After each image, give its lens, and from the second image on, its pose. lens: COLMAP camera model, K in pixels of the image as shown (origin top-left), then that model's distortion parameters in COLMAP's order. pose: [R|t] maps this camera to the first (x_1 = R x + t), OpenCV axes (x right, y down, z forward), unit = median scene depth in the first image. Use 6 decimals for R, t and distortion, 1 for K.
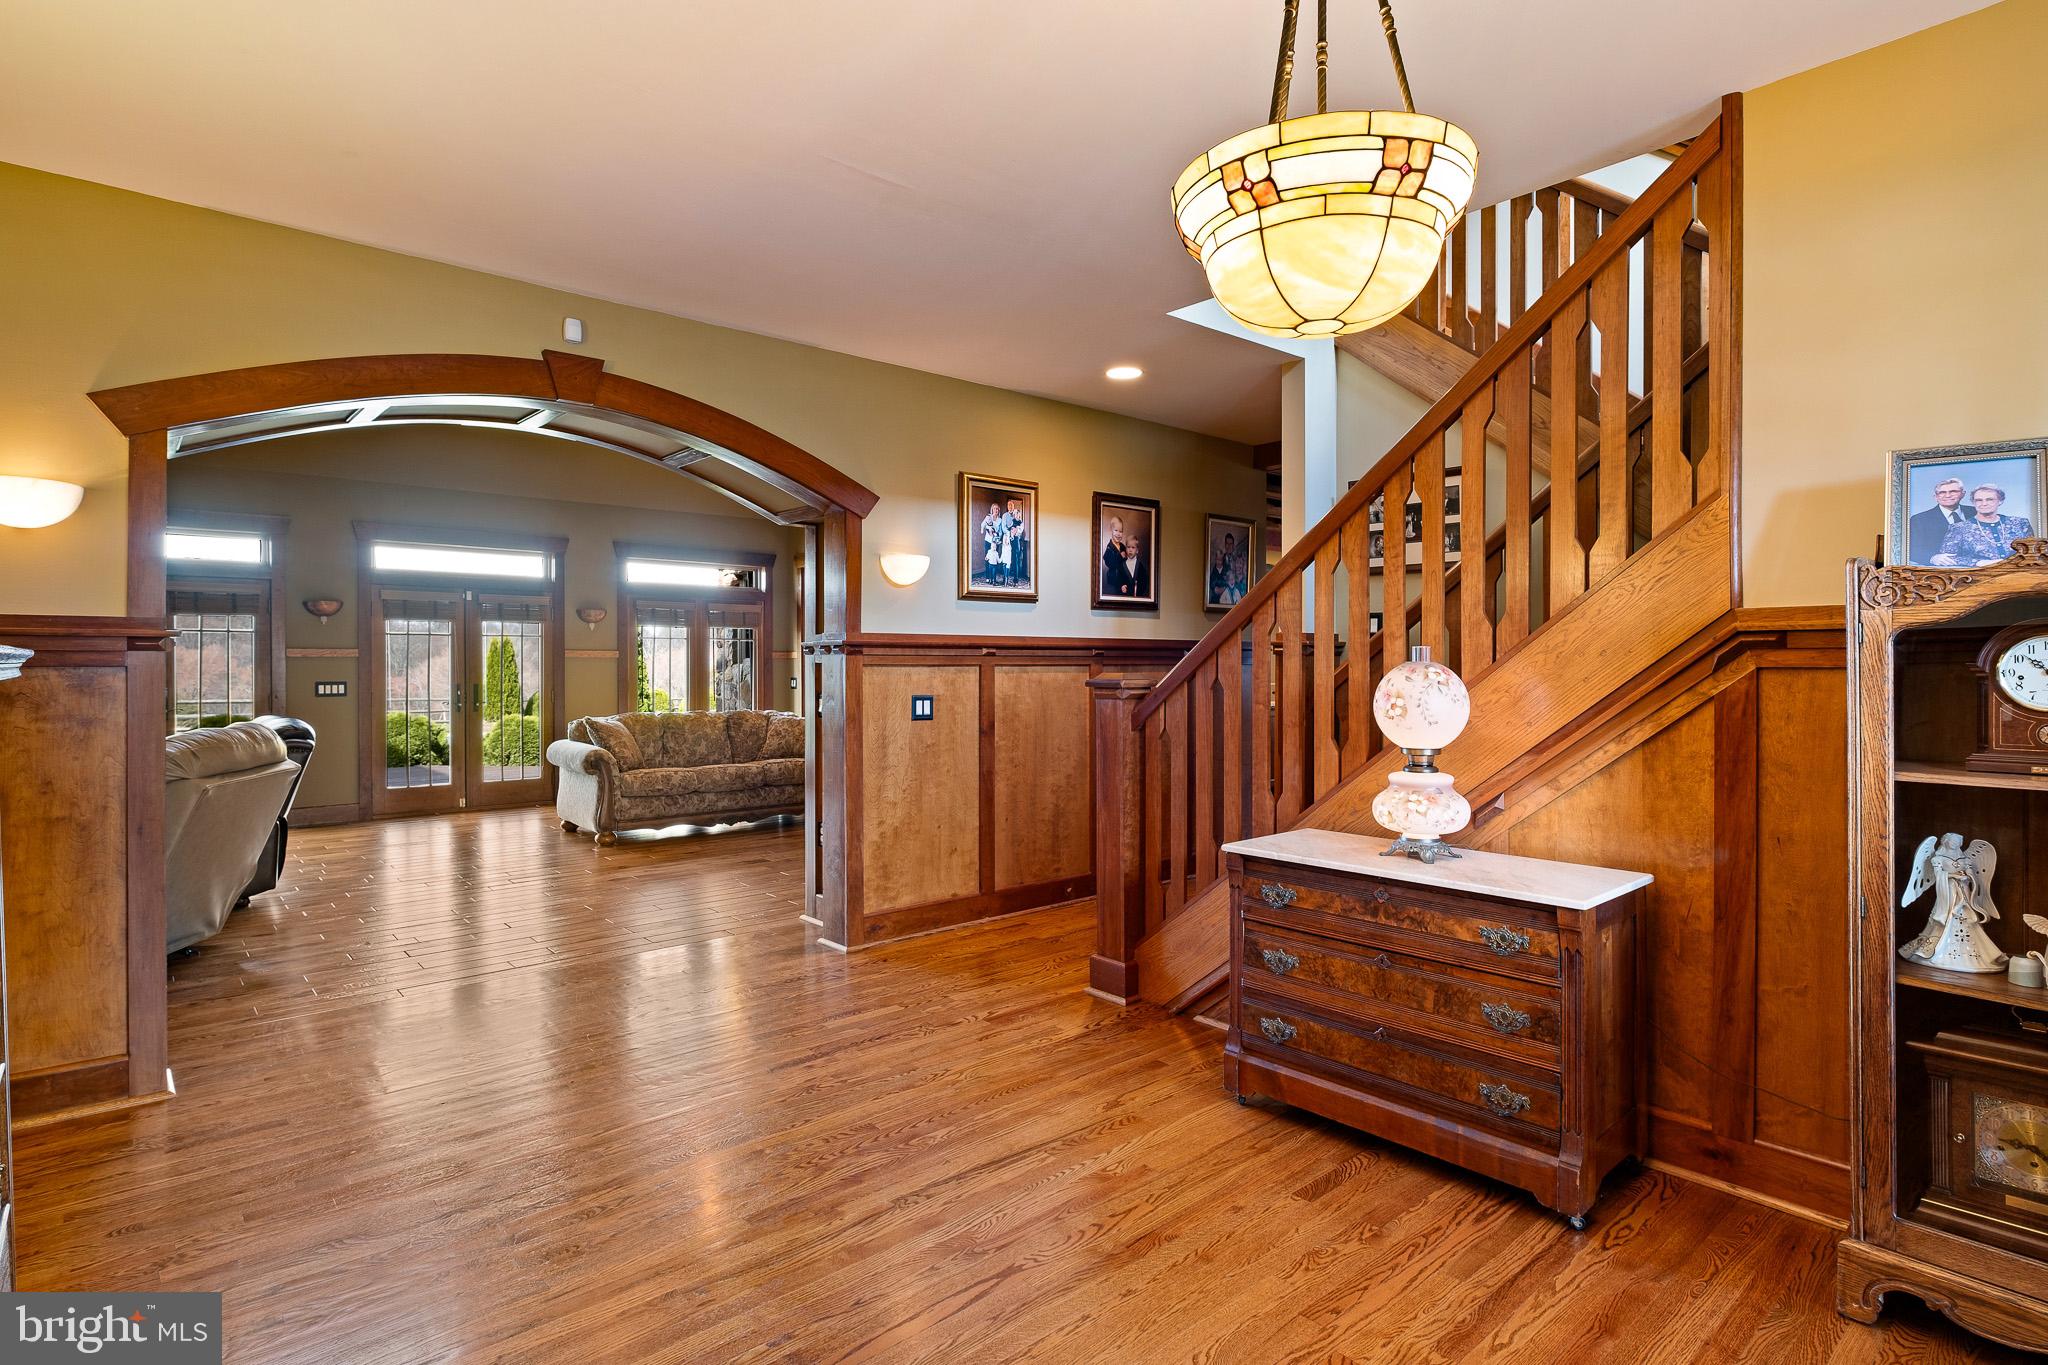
lens RADIAL K [[1054.7, 0, 1029.4], [0, 1054.7, 652.3], [0, 0, 1]] dist [0.011196, -0.011512]
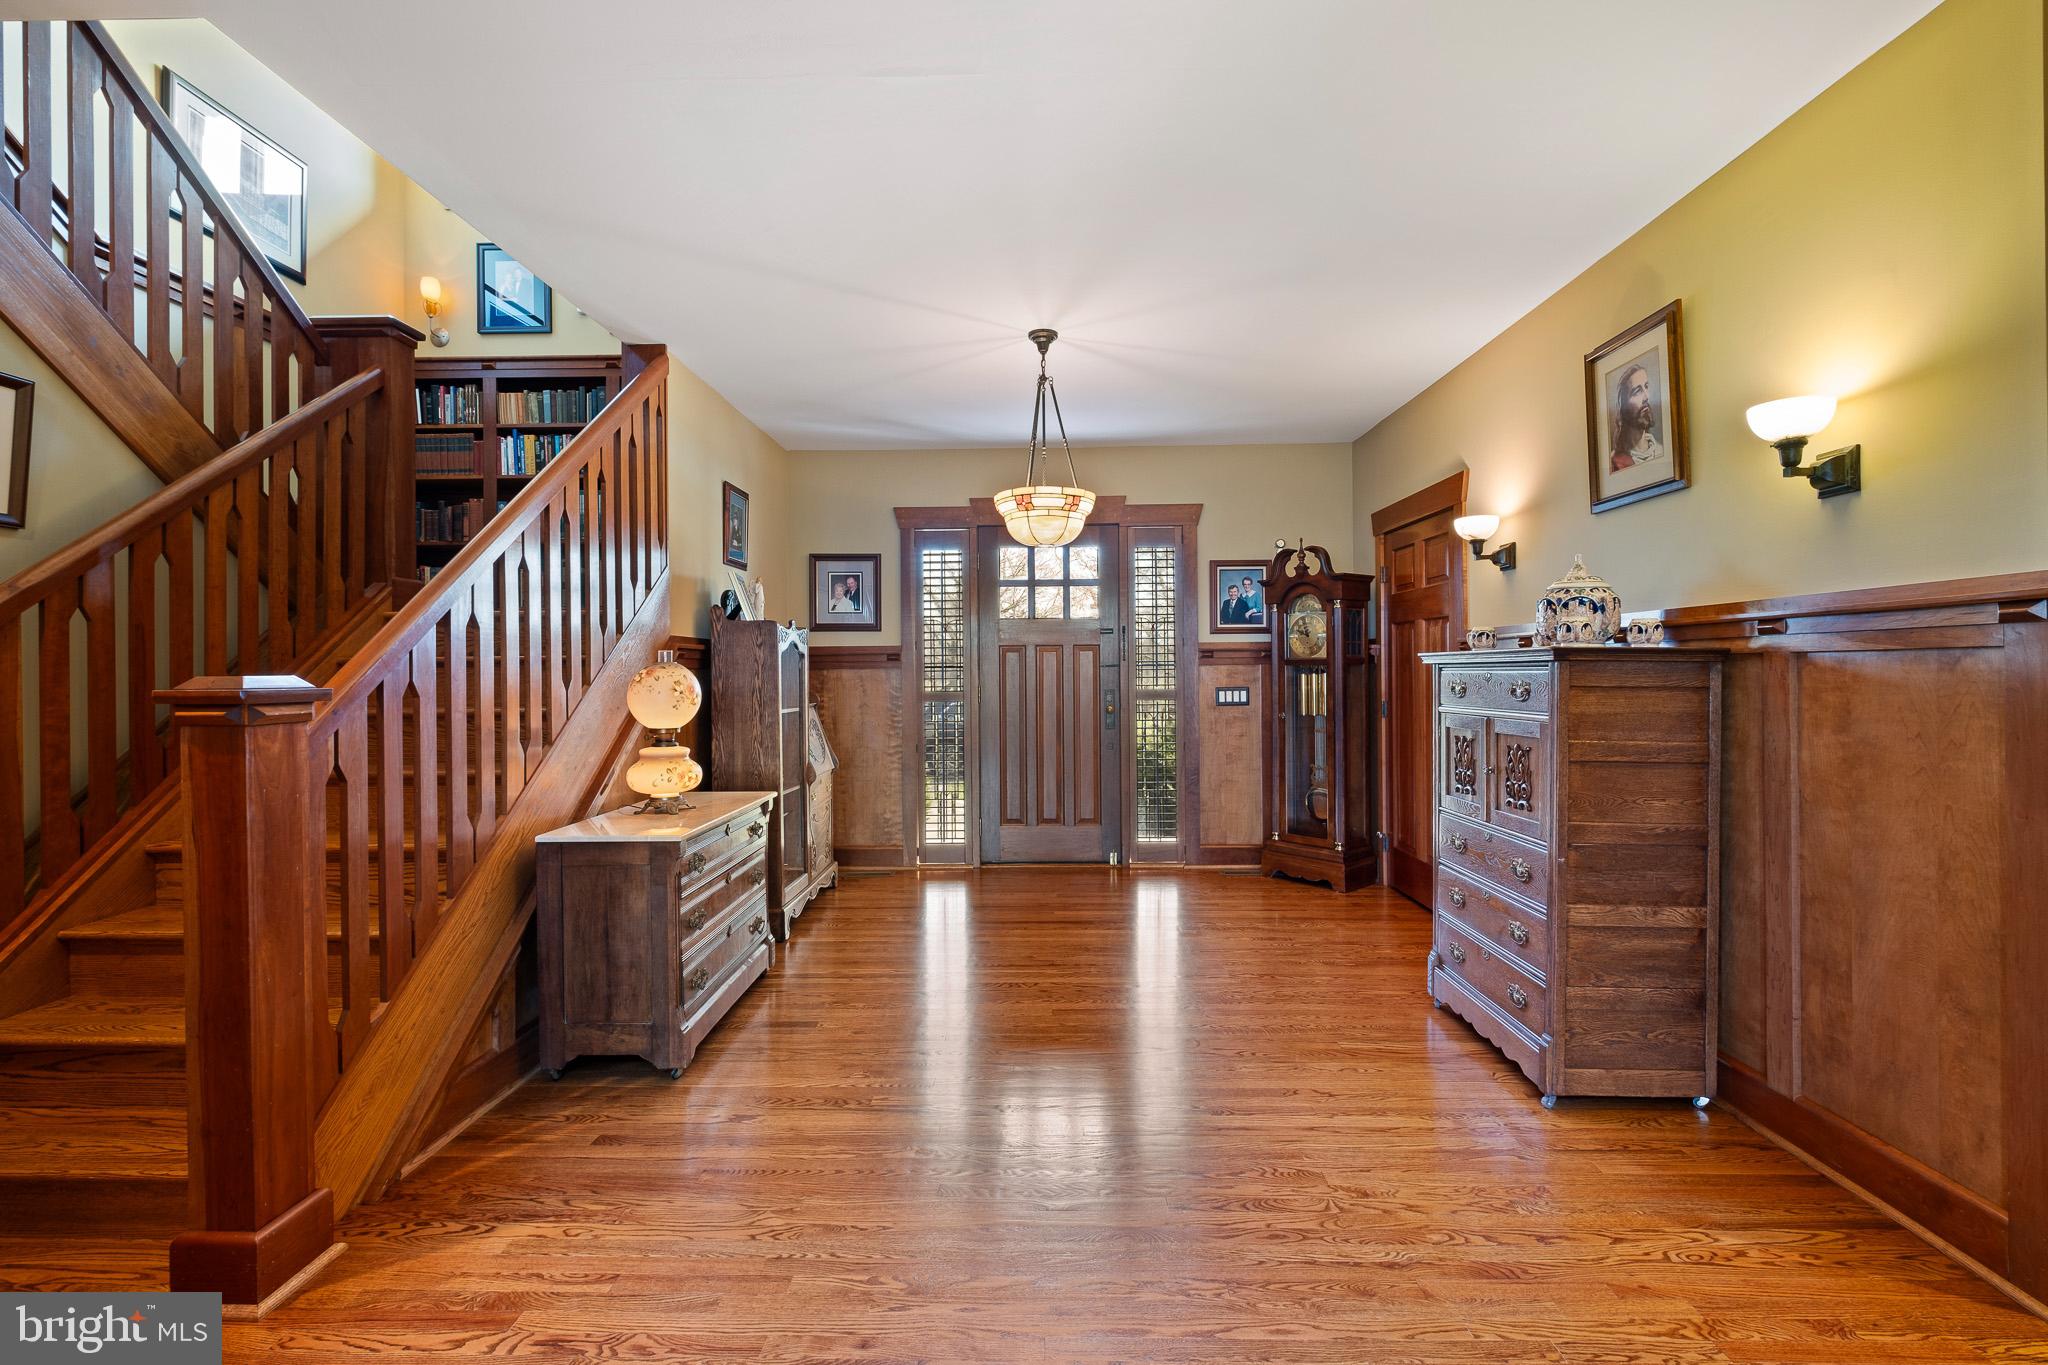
lens RADIAL K [[876.1, 0, 1032.1], [0, 876.1, 678.0], [0, 0, 1]] dist [0.003777, -0.006128]
pose [[-0.734859, 0.001257, 0.678219, -0.563229], [0.004094, 0.999988, 0.002582, 0.023434], [-0.678208, 0.004674, -0.734855, 1.205654]]
